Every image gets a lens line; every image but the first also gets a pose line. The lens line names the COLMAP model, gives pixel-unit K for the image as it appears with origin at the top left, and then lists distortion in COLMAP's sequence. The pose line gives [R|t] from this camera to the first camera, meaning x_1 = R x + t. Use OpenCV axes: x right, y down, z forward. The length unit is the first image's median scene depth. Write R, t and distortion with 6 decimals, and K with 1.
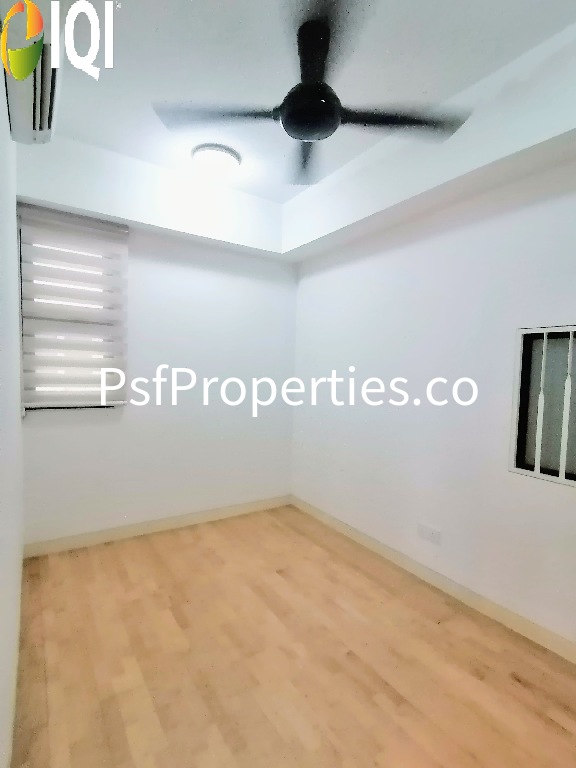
lens RADIAL K [[389.6, 0, 289.6], [0, 389.6, 382.7], [0, 0, 1]] dist [0.000279, -0.000488]
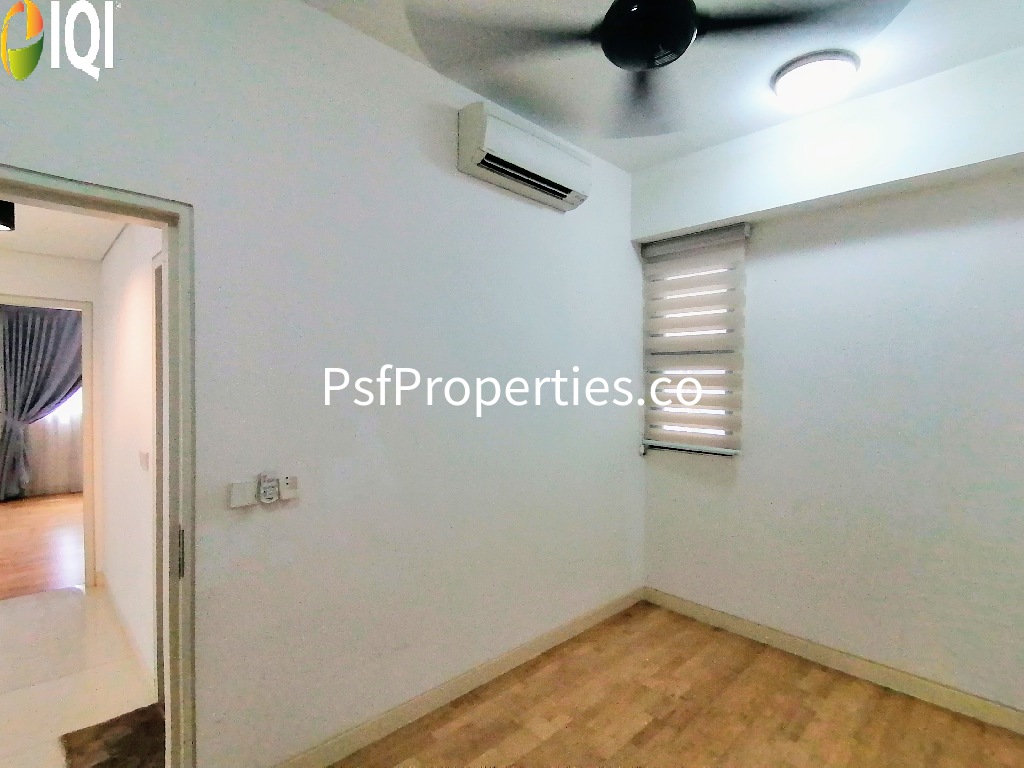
lens RADIAL K [[507.1, 0, 514.1], [0, 507.1, 389.6], [0, 0, 1]] dist [0.041910, -0.034940]
pose [[0.186511, -0.022690, -0.982191, 0.525617], [-0.053167, 0.998035, -0.033152, -0.014642], [0.981013, 0.058404, 0.184938, 0.410795]]
